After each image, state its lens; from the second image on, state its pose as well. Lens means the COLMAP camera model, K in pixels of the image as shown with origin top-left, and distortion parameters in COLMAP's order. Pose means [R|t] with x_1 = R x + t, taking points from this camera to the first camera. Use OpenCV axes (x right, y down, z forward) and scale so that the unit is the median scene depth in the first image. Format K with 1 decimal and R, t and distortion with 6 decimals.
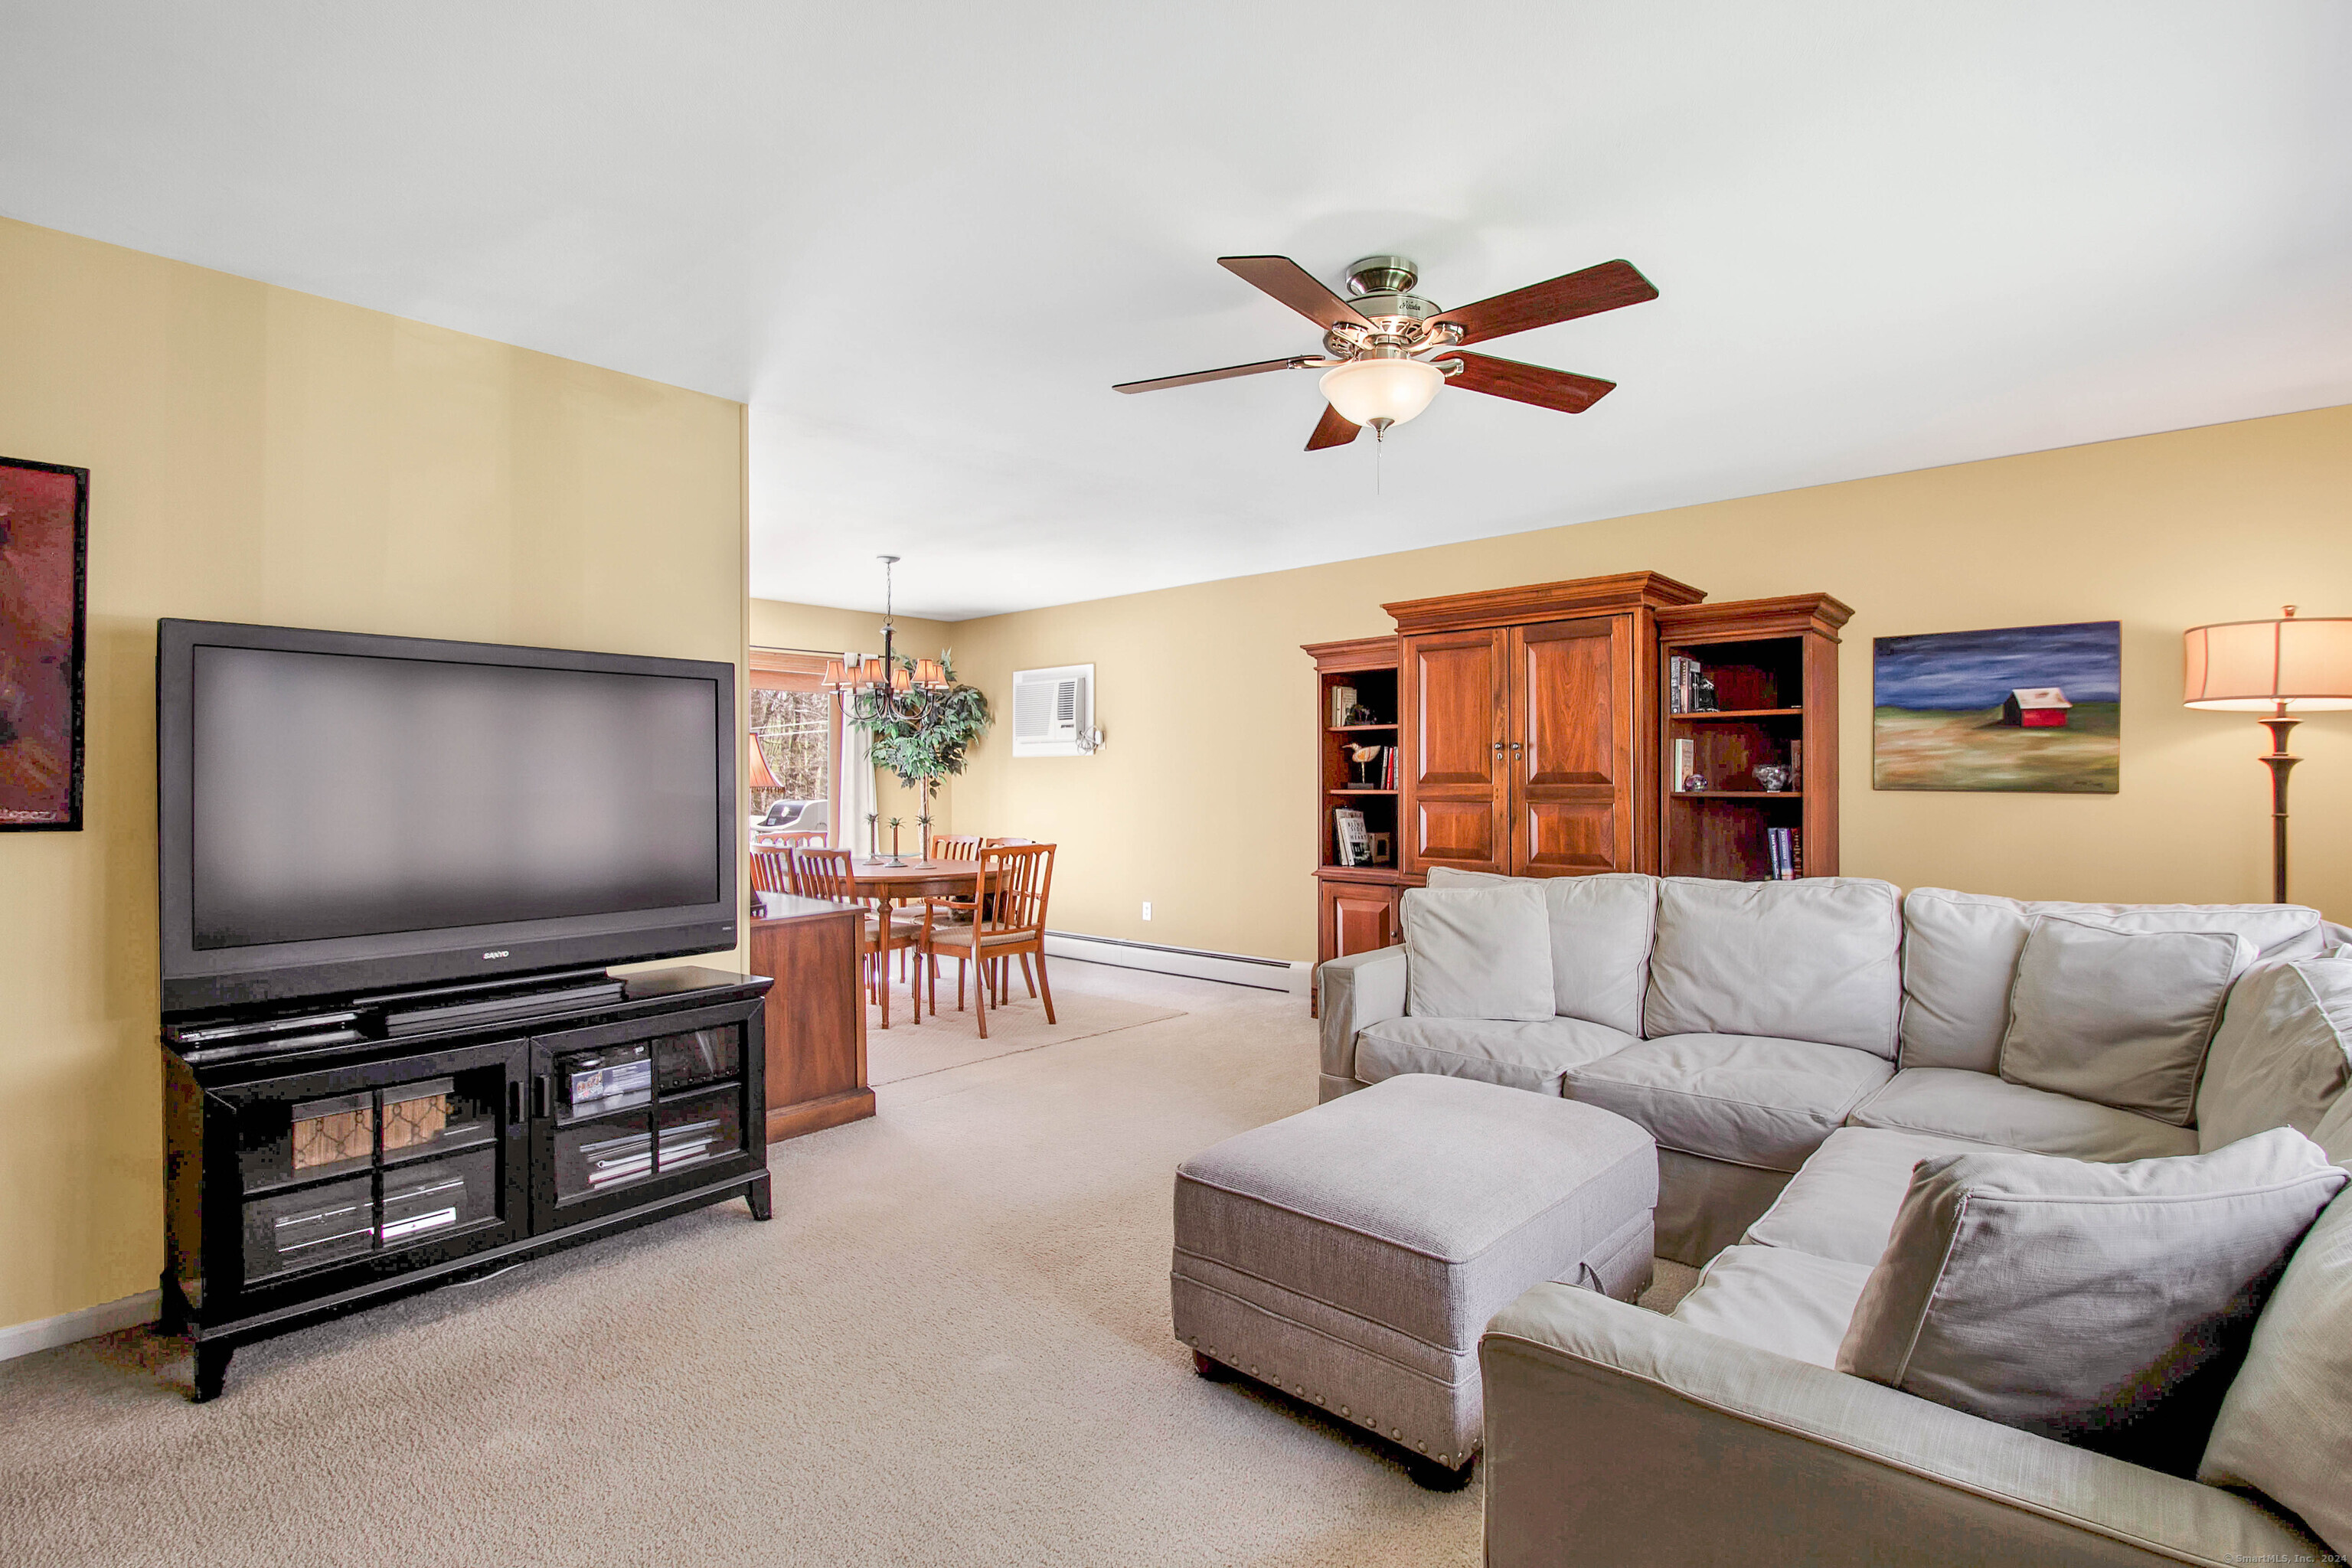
lens RADIAL K [[1053.3, 0, 1222.7], [0, 1053.3, 762.4], [0, 0, 1]] dist [0.020564, -0.000010]
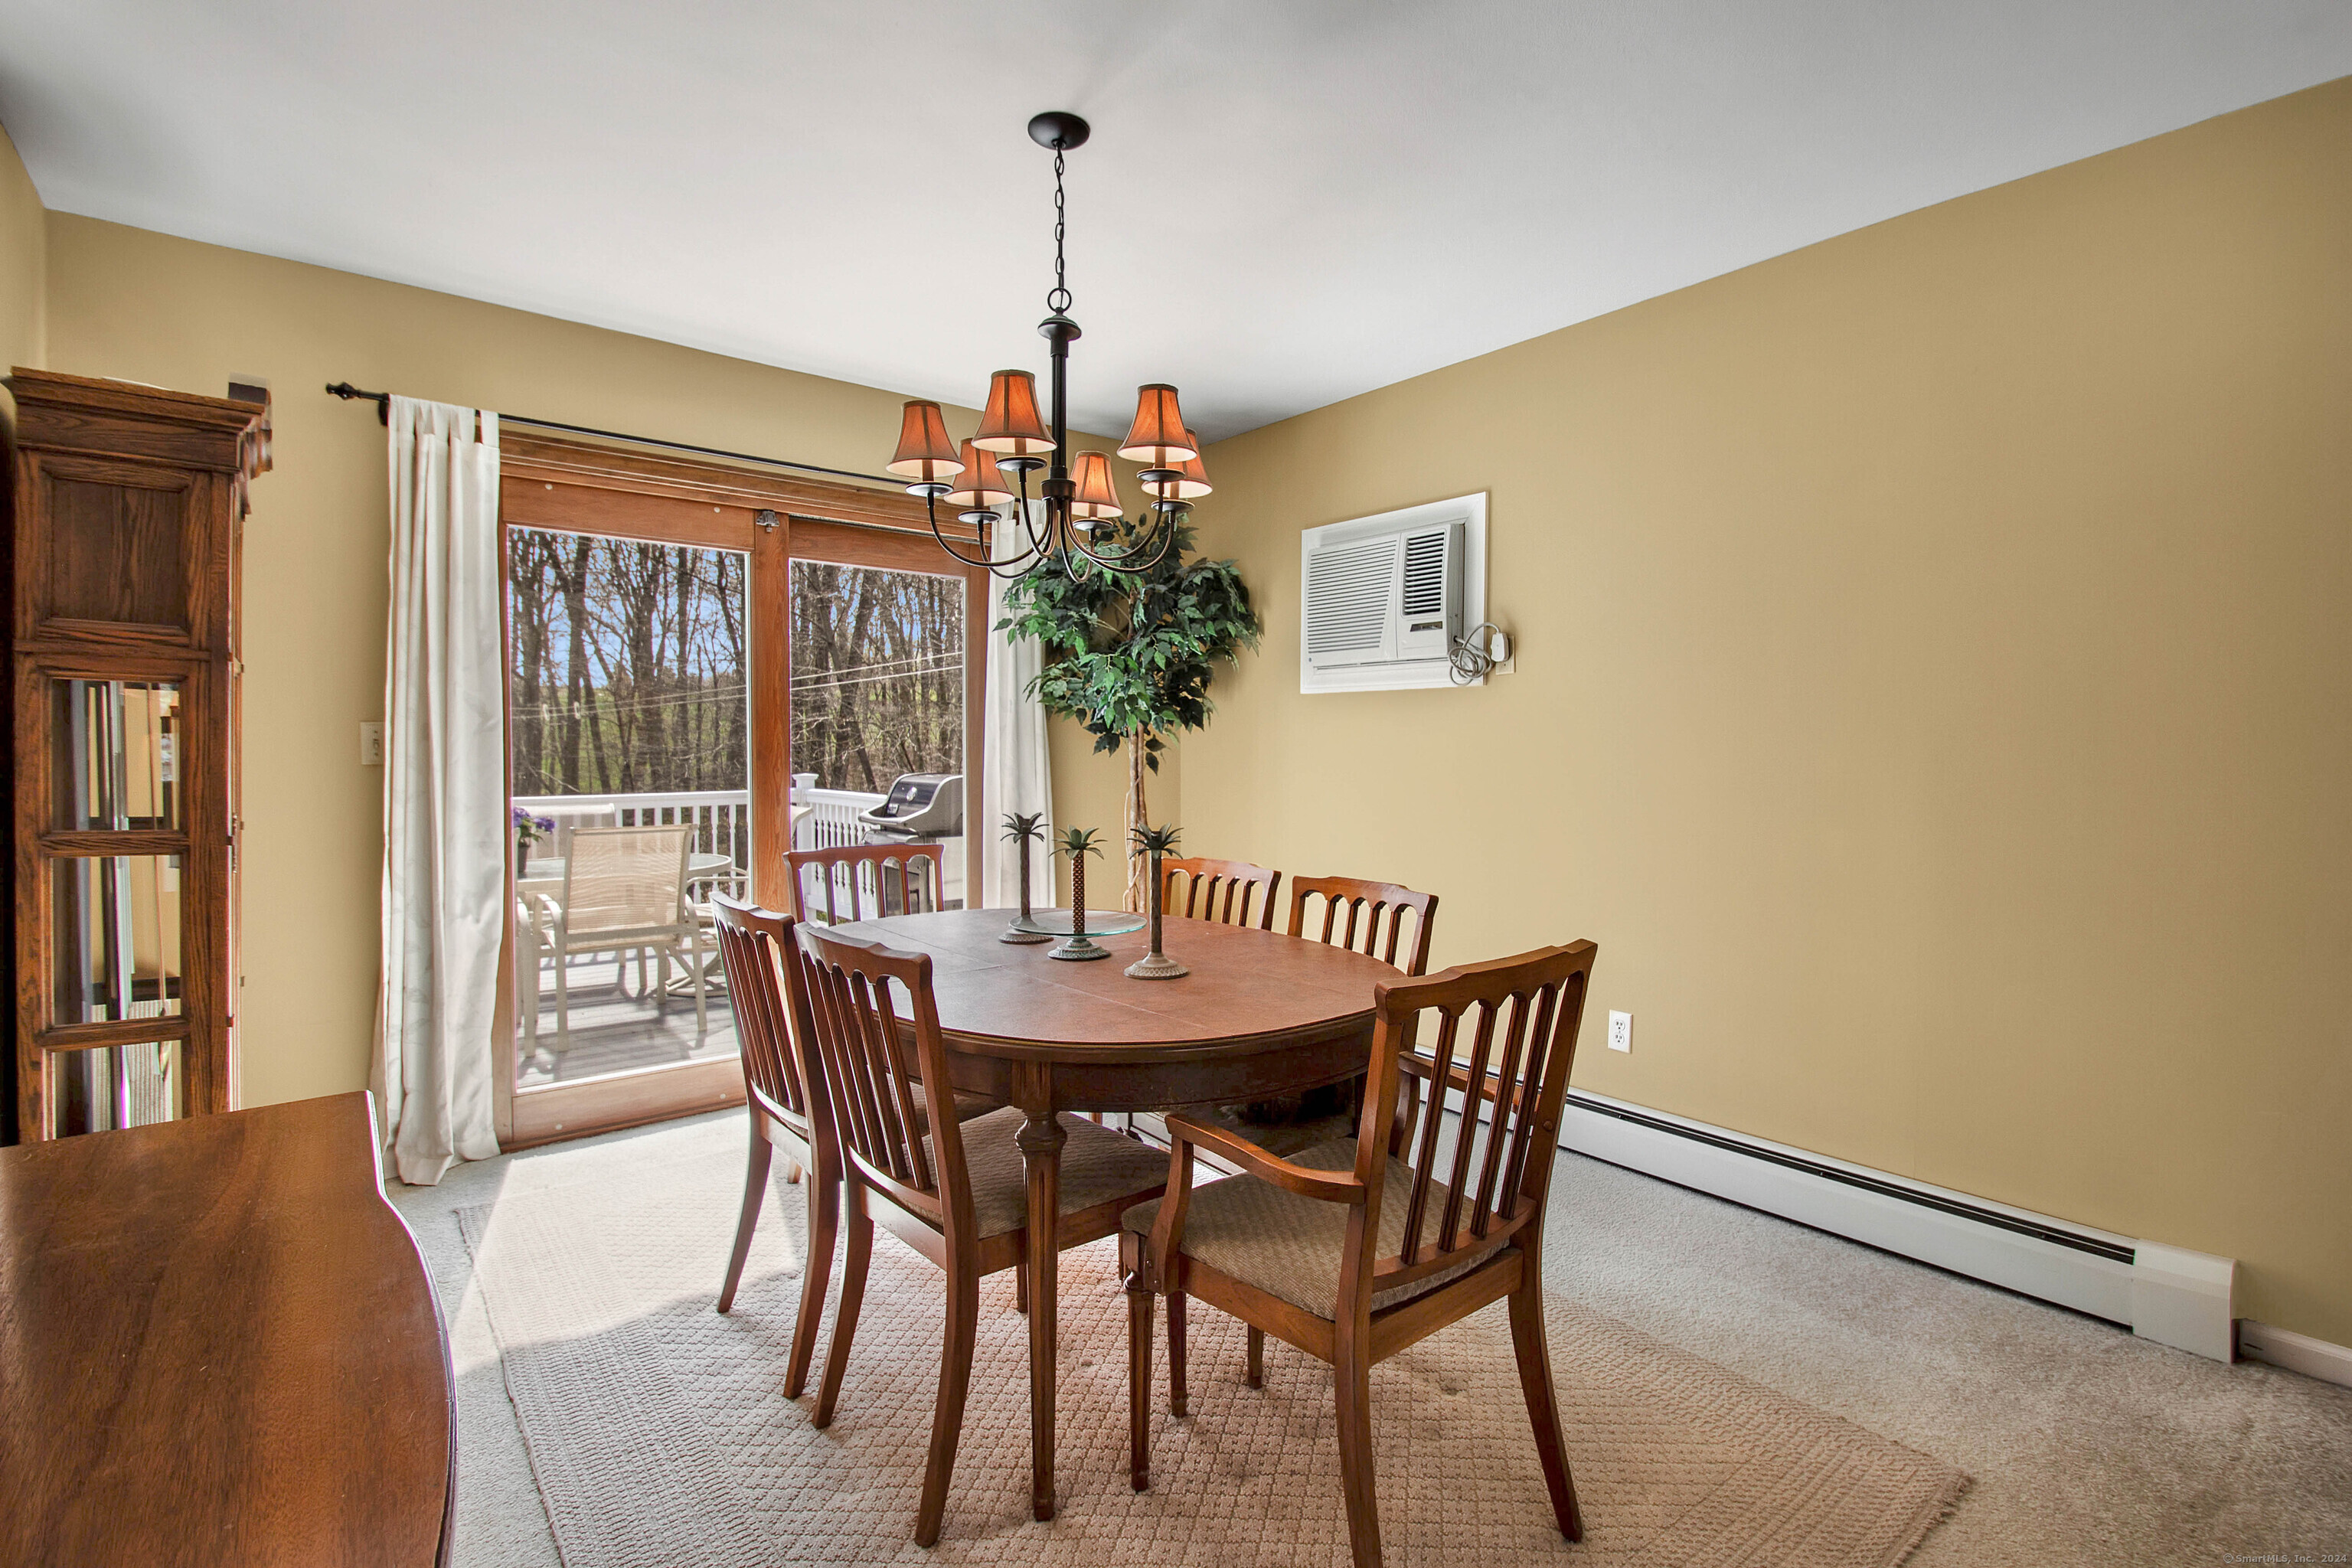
lens RADIAL K [[1113.1, 0, 1176.0], [0, 1113.1, 784.0], [0, 0, 1]] dist [-0.001339, -0.000372]
pose [[0.975025, 0.014456, -0.221623, -0.211708], [-0.003731, 0.998805, 0.048735, 0.018774], [0.222062, -0.046691, 0.973914, 0.699260]]
